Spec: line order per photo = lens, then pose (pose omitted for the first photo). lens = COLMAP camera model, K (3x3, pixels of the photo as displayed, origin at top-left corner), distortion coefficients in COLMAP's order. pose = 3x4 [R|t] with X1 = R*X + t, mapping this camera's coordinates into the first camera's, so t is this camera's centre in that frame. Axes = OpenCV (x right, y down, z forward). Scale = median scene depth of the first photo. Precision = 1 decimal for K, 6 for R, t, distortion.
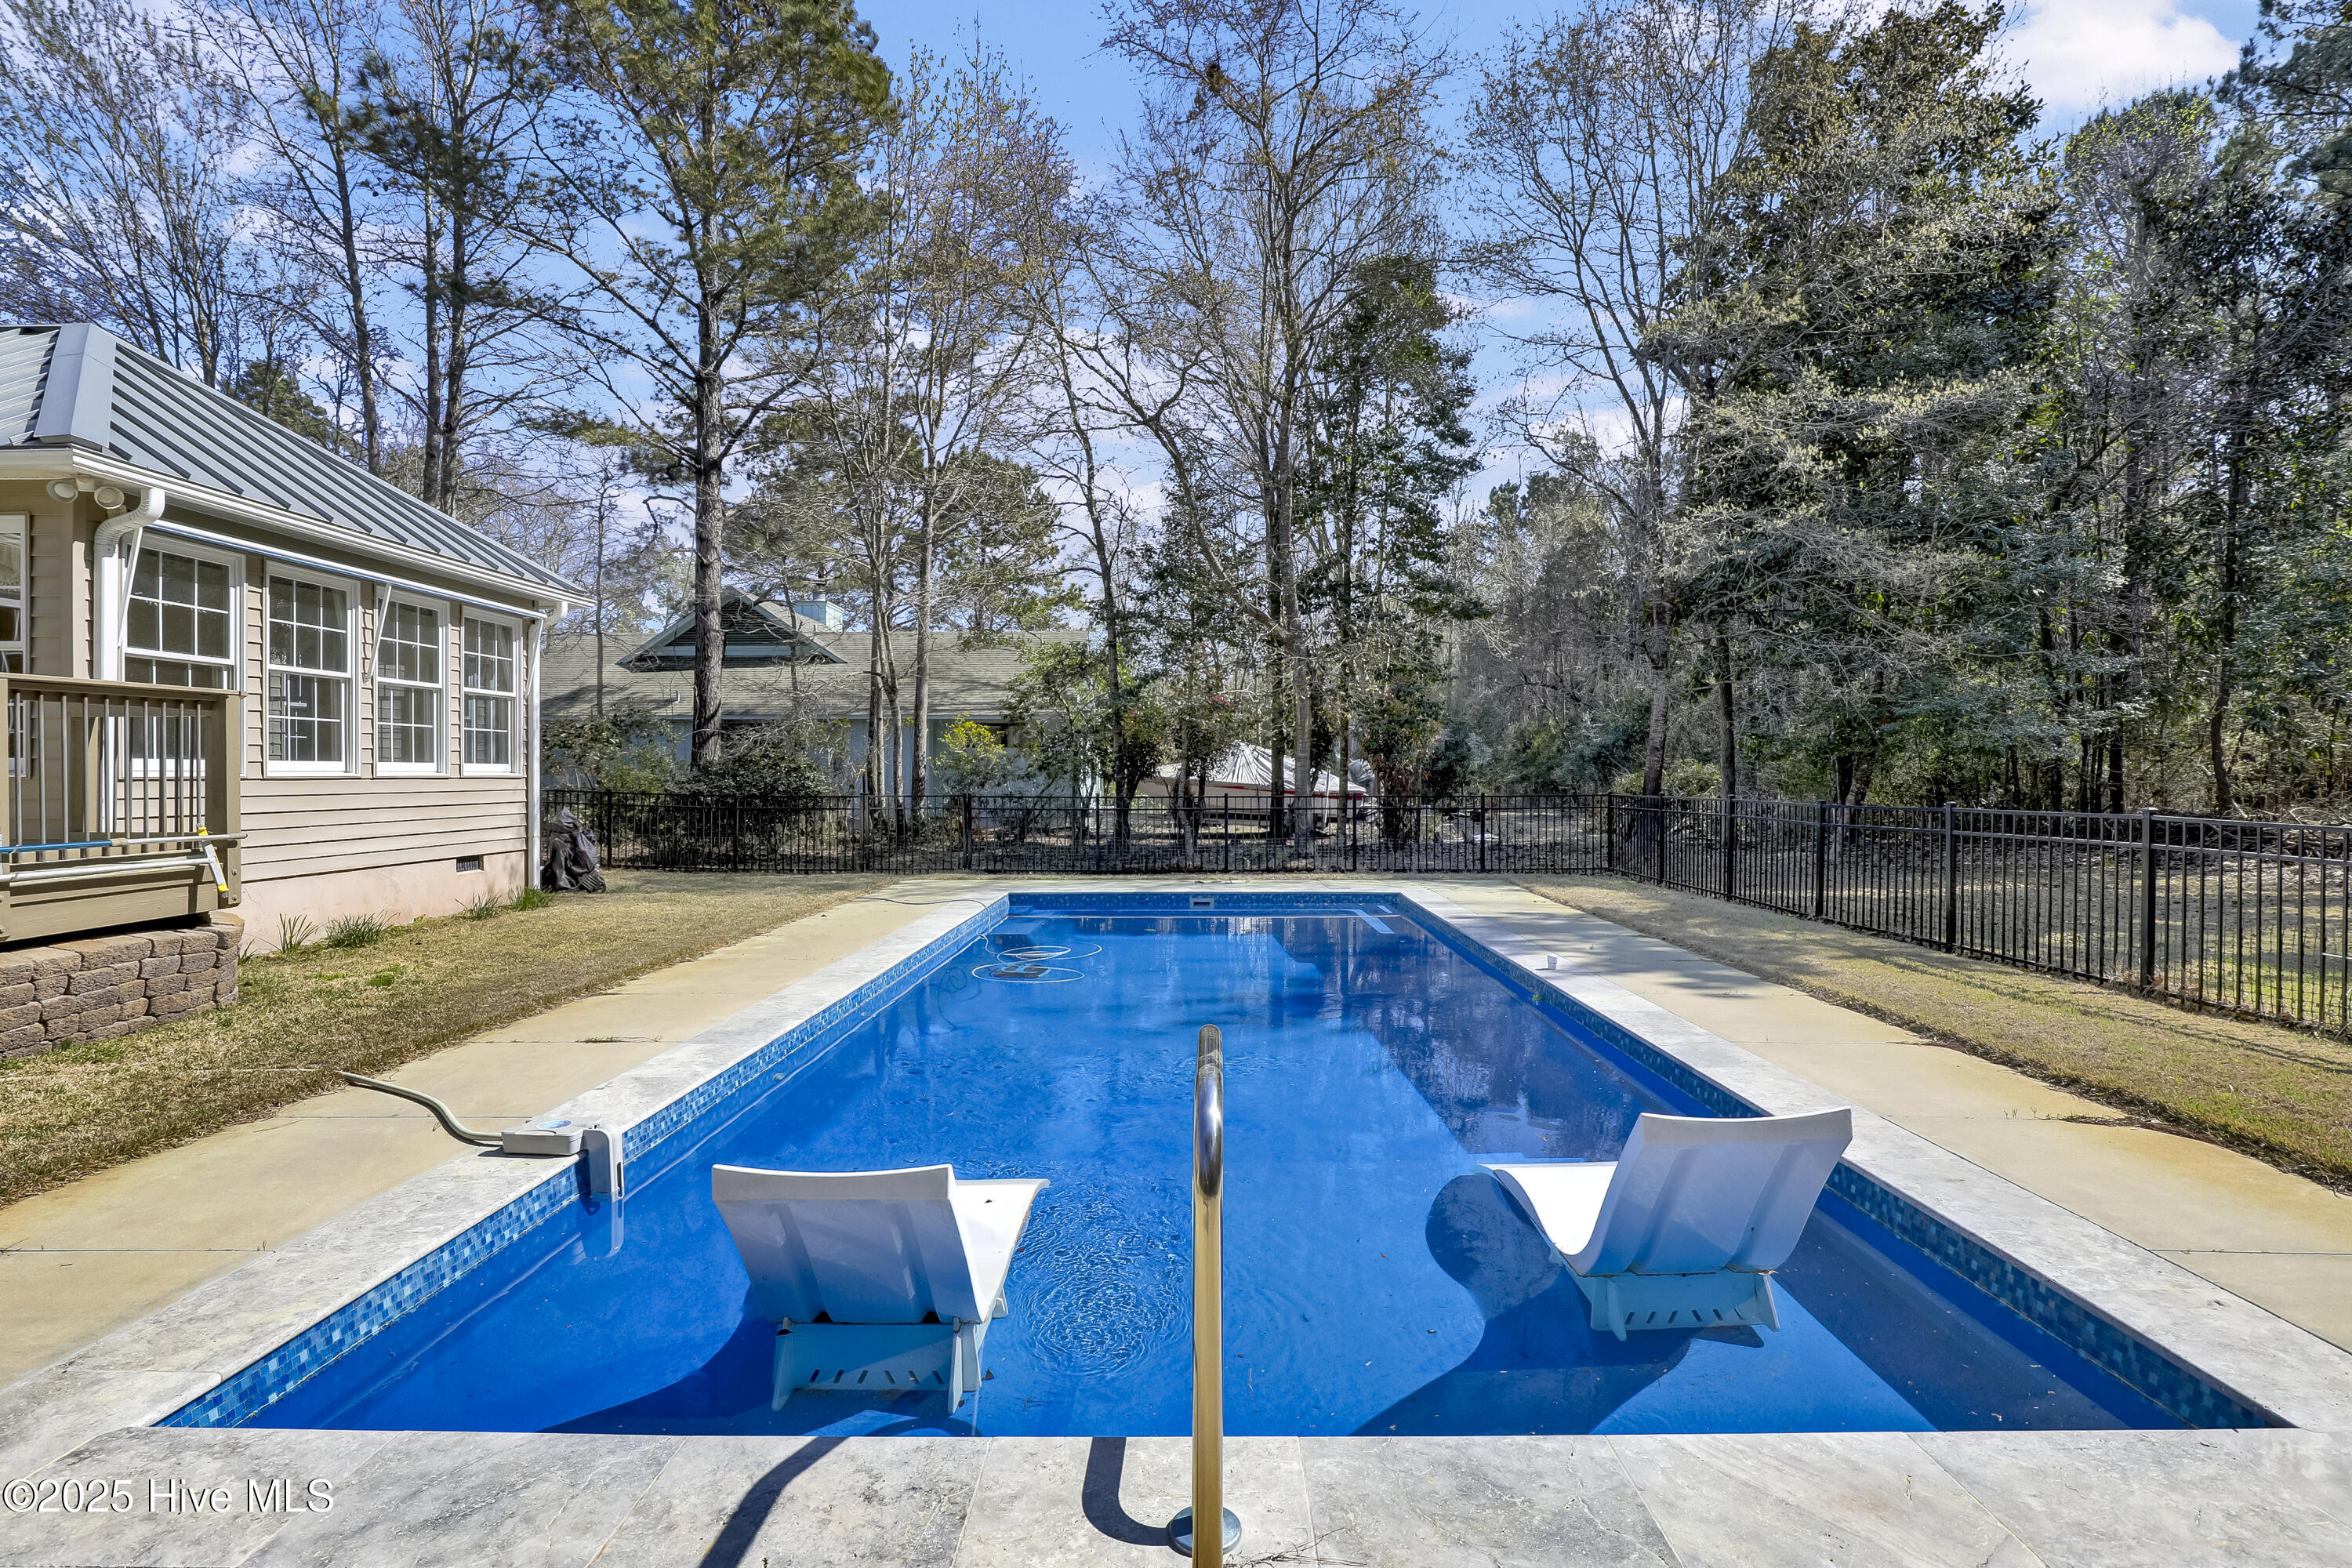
lens RADIAL K [[1090.2, 0, 1176.0], [0, 1090.2, 784.0], [0, 0, 1]] dist [-0.041338, 0.010234]
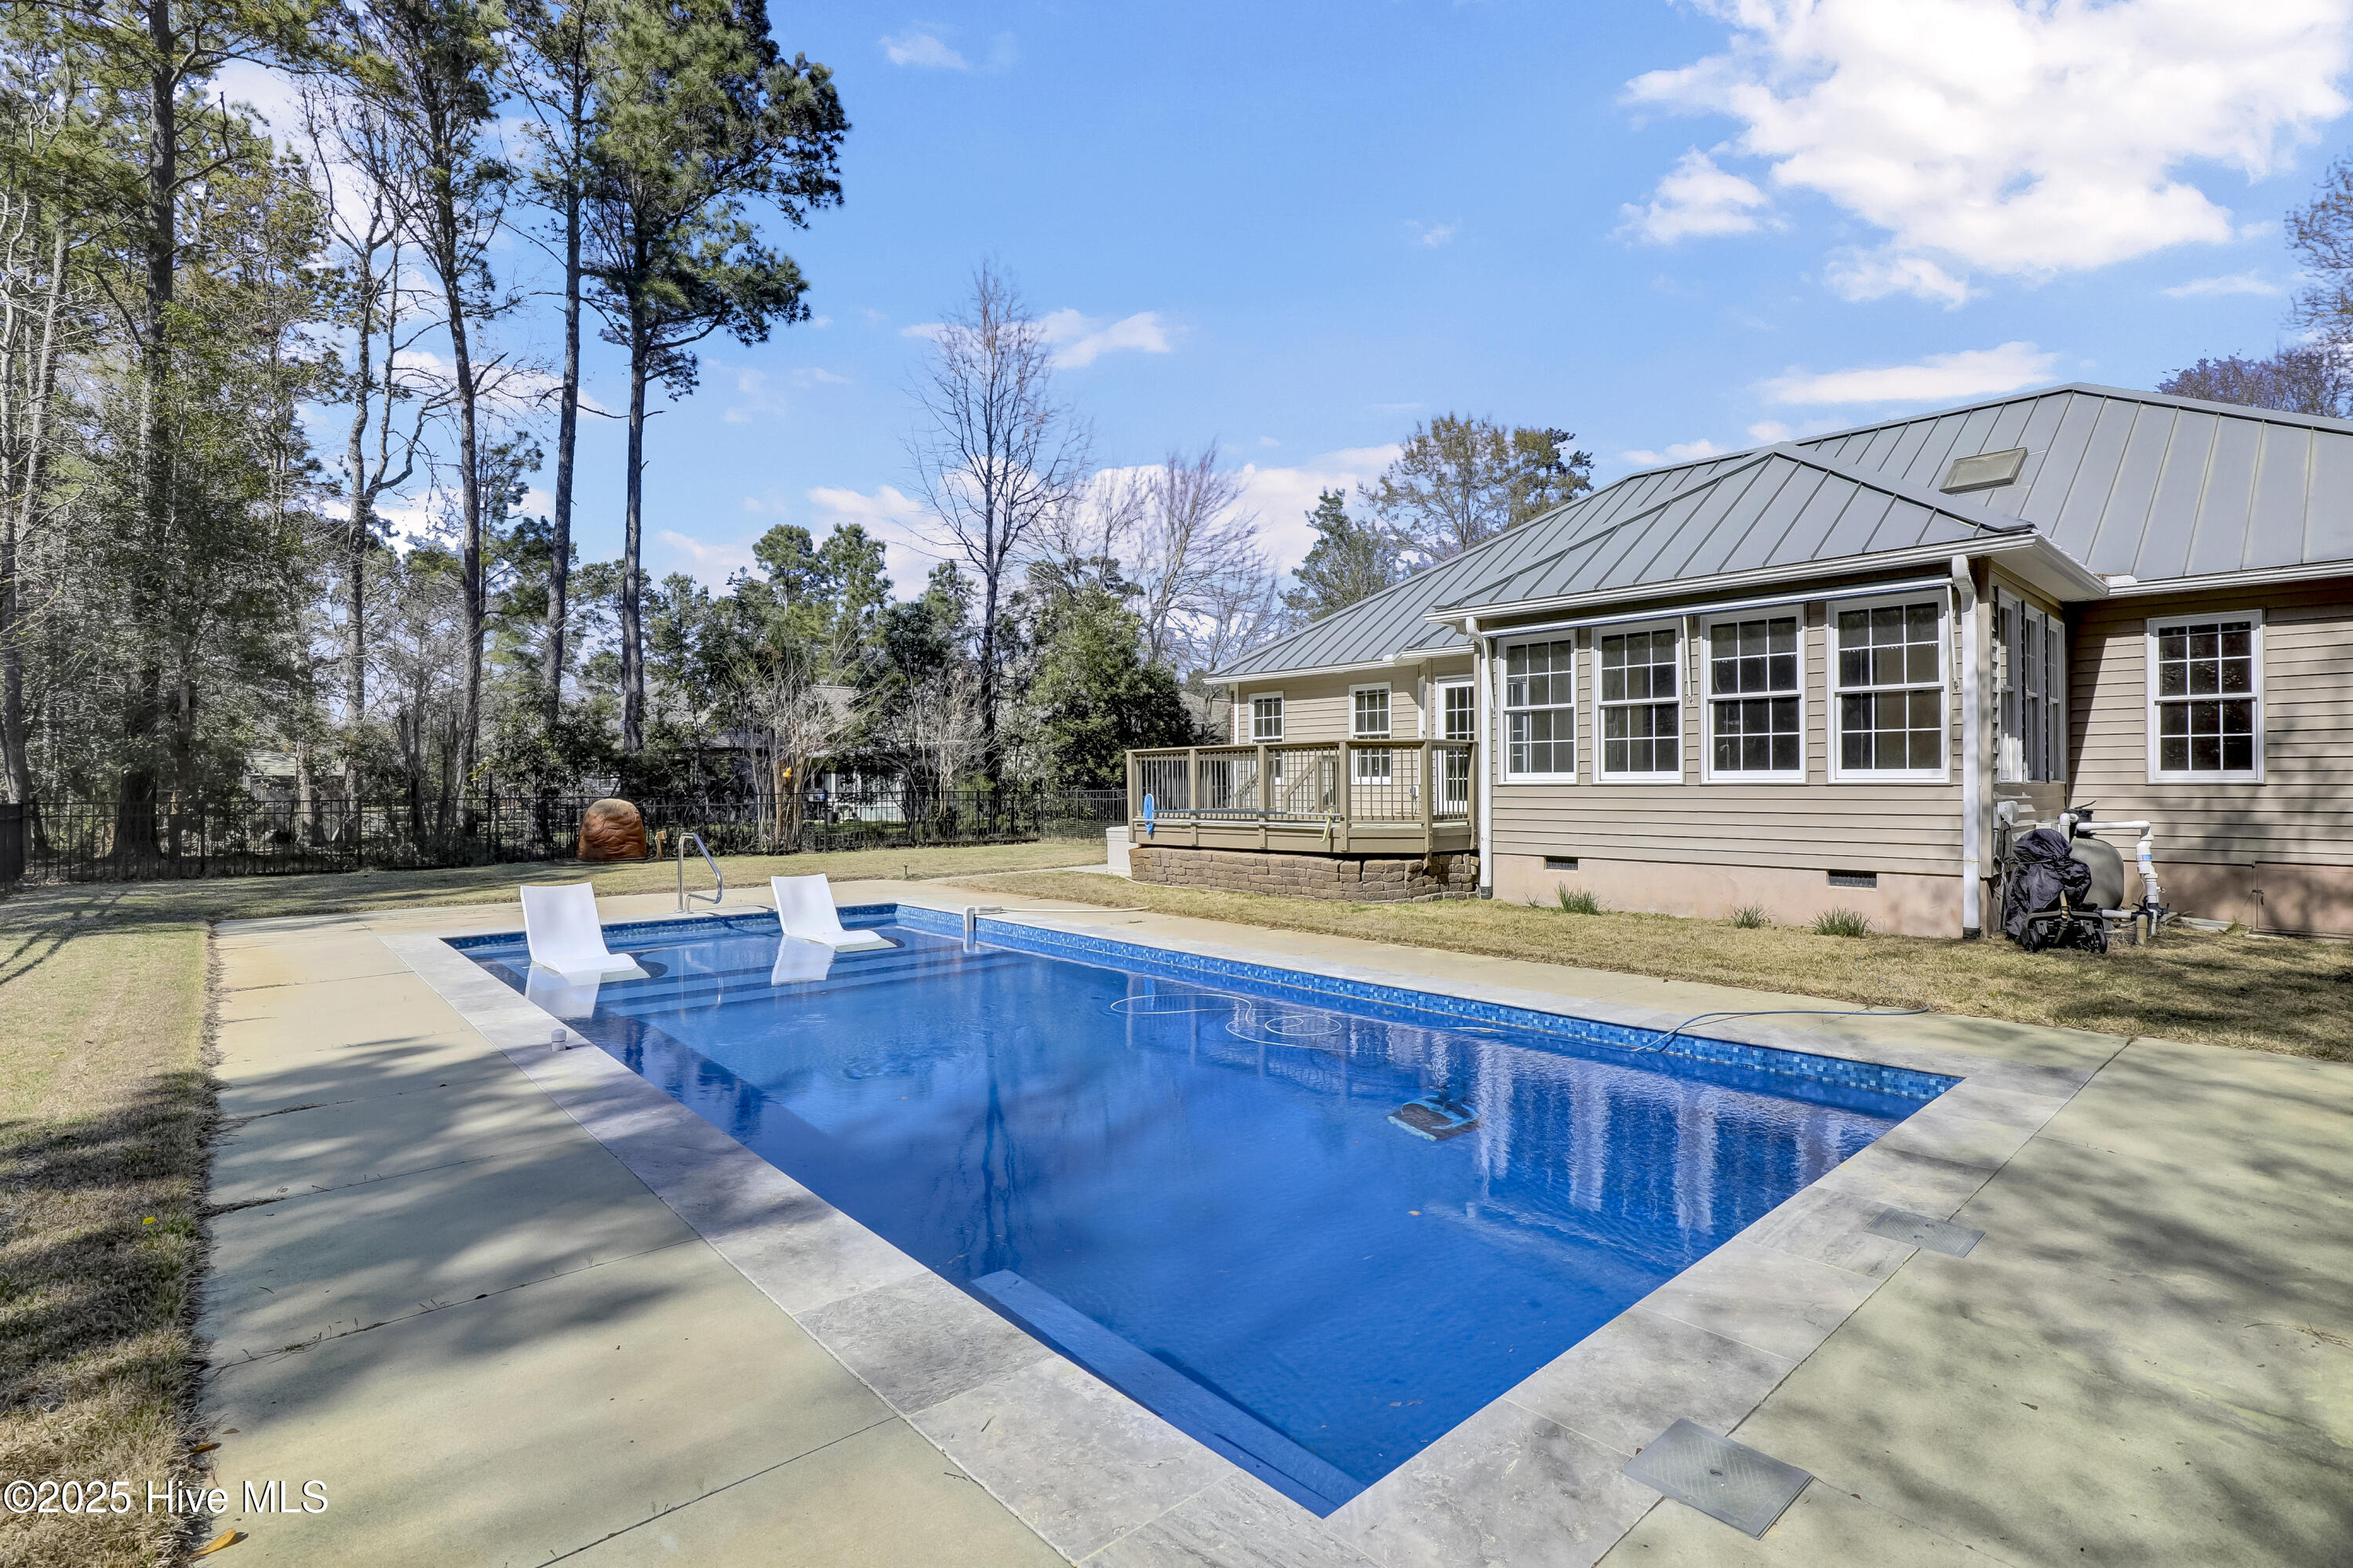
lens RADIAL K [[1103.1, 0, 1176.5], [0, 1103.1, 784.0], [0, 0, 1]] dist [0.023326, 0.000224]
pose [[-0.734350, 0.003139, -0.678764, 0.400457], [-0.001907, 0.999976, 0.006687, -0.011730], [0.678769, 0.006205, -0.734326, 1.274992]]
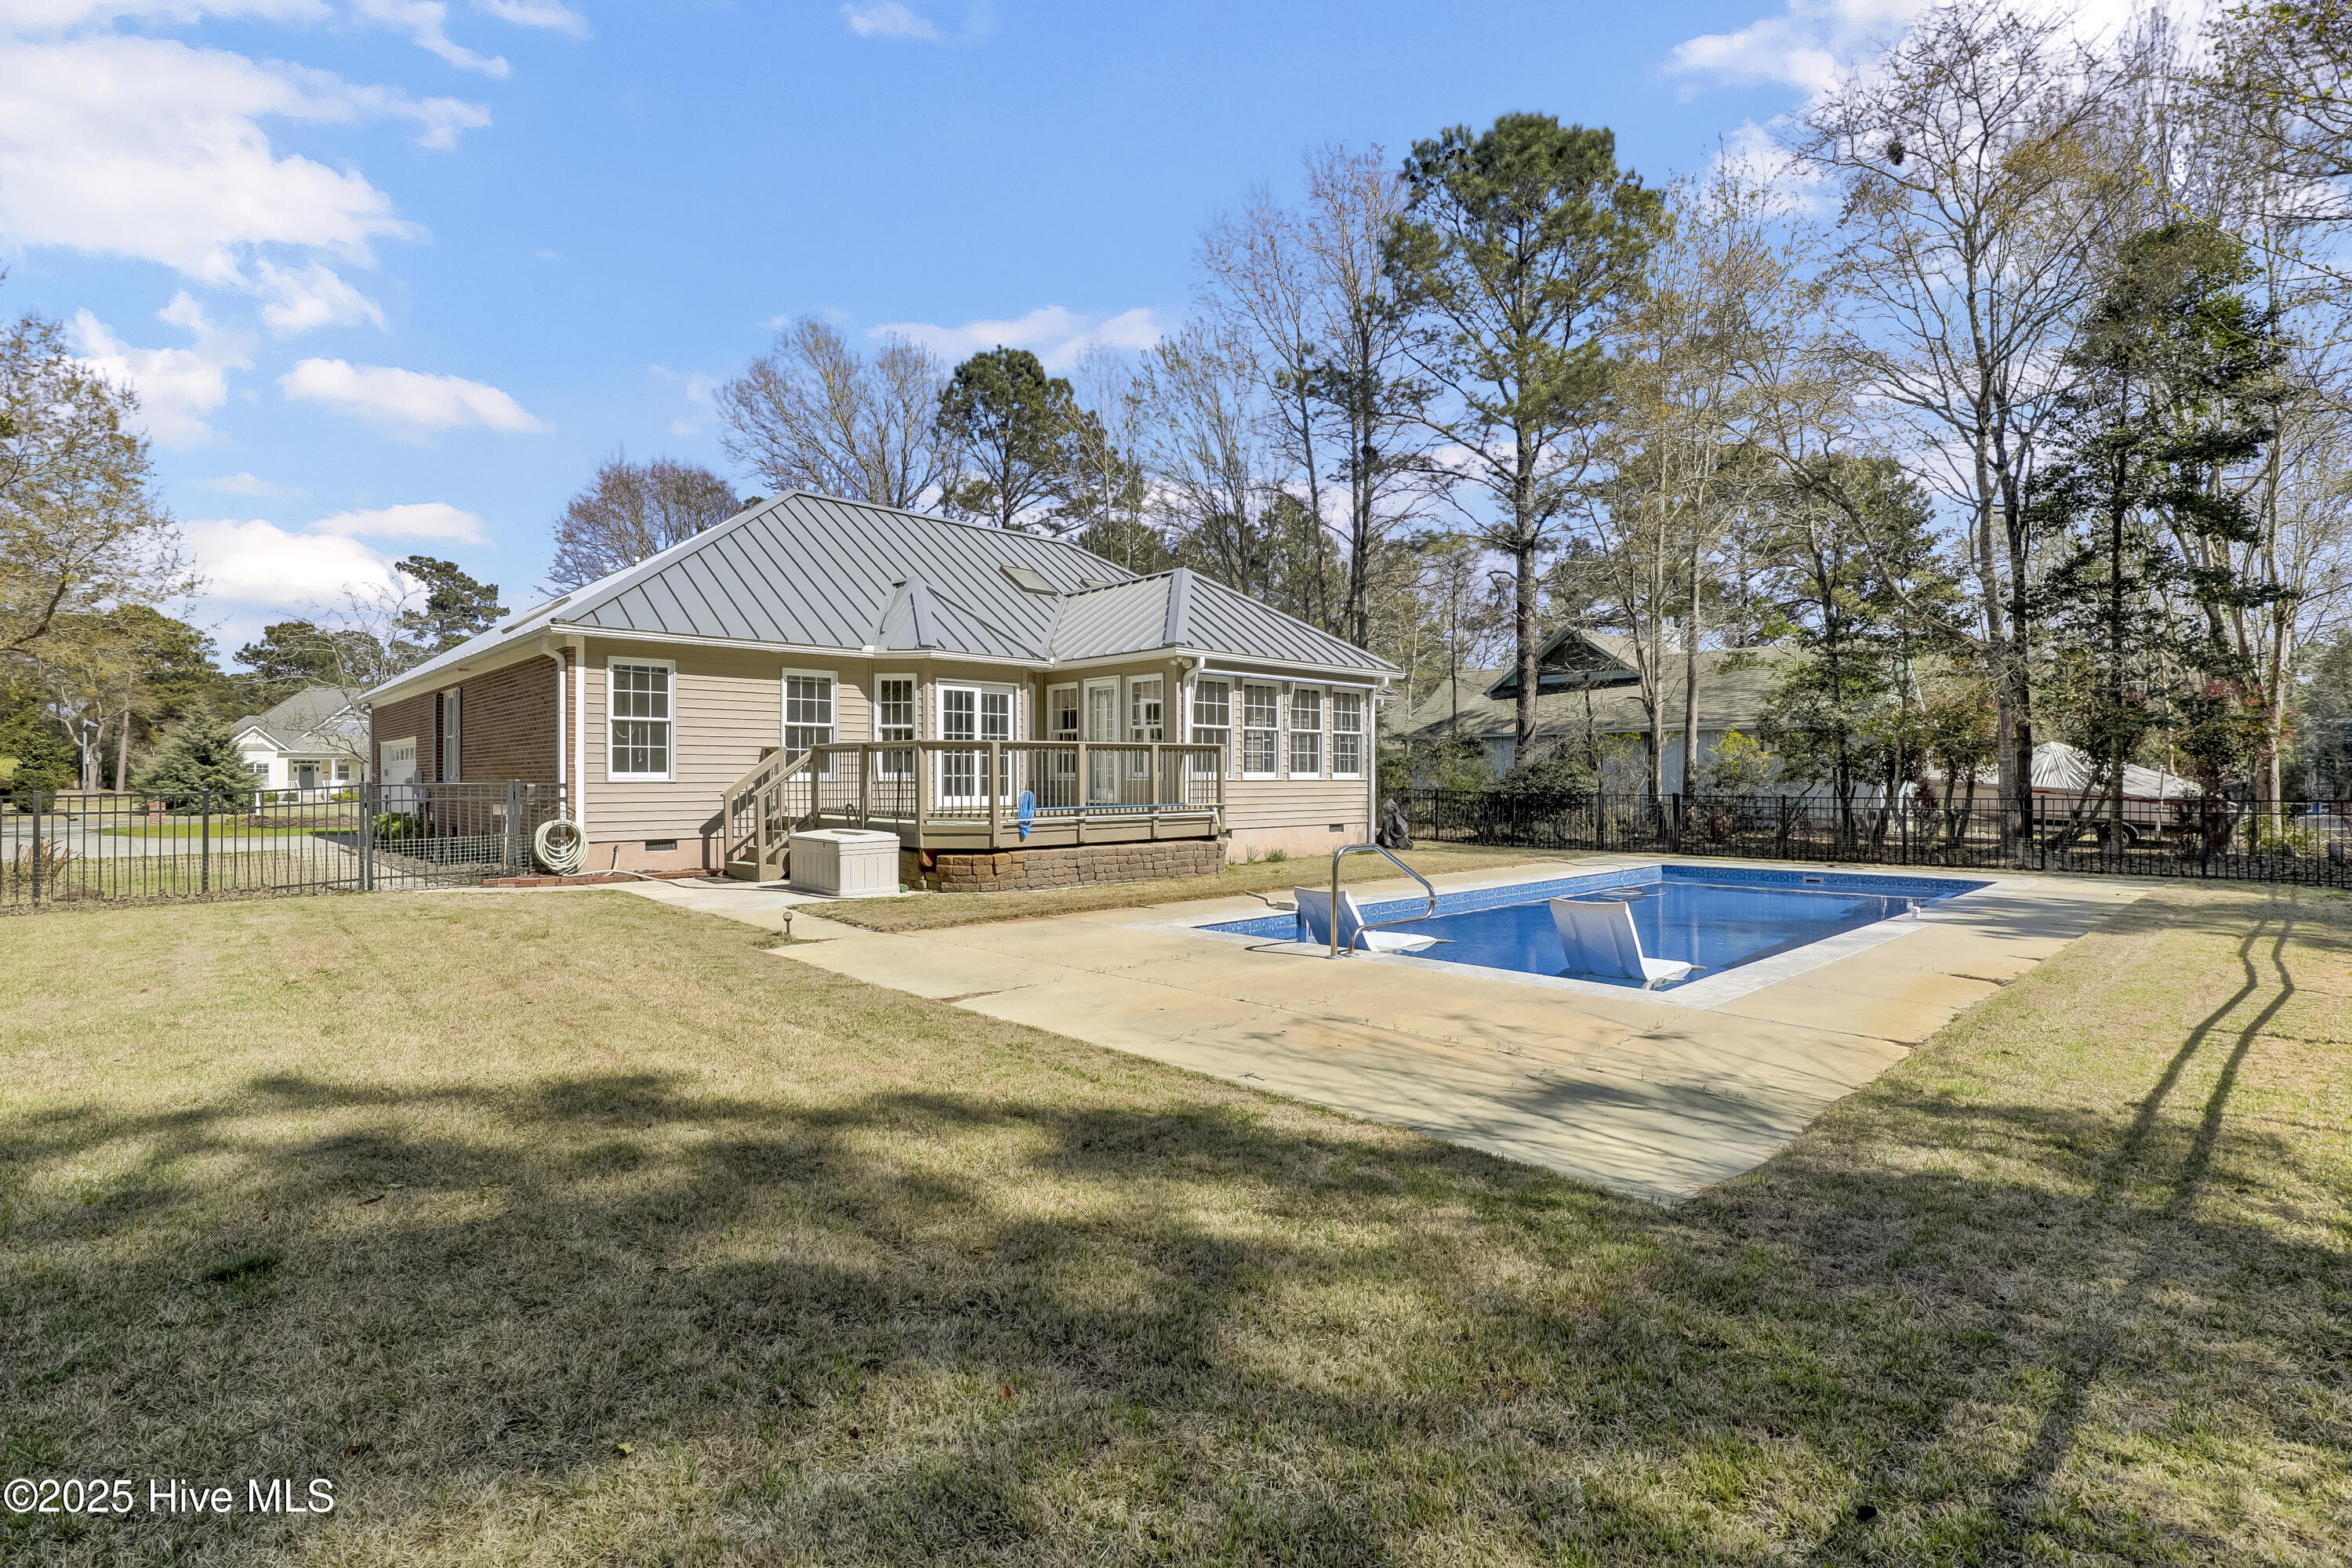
lens RADIAL K [[1102.6, 0, 1176.0], [0, 1102.6, 784.0], [0, 0, 1]] dist [0.023326, 0.000224]
pose [[0.685709, 0.000283, -0.727876, 0.497382], [-0.004079, 0.999986, -0.003454, 0.006948], [0.727864, 0.005337, 0.685700, -0.460307]]
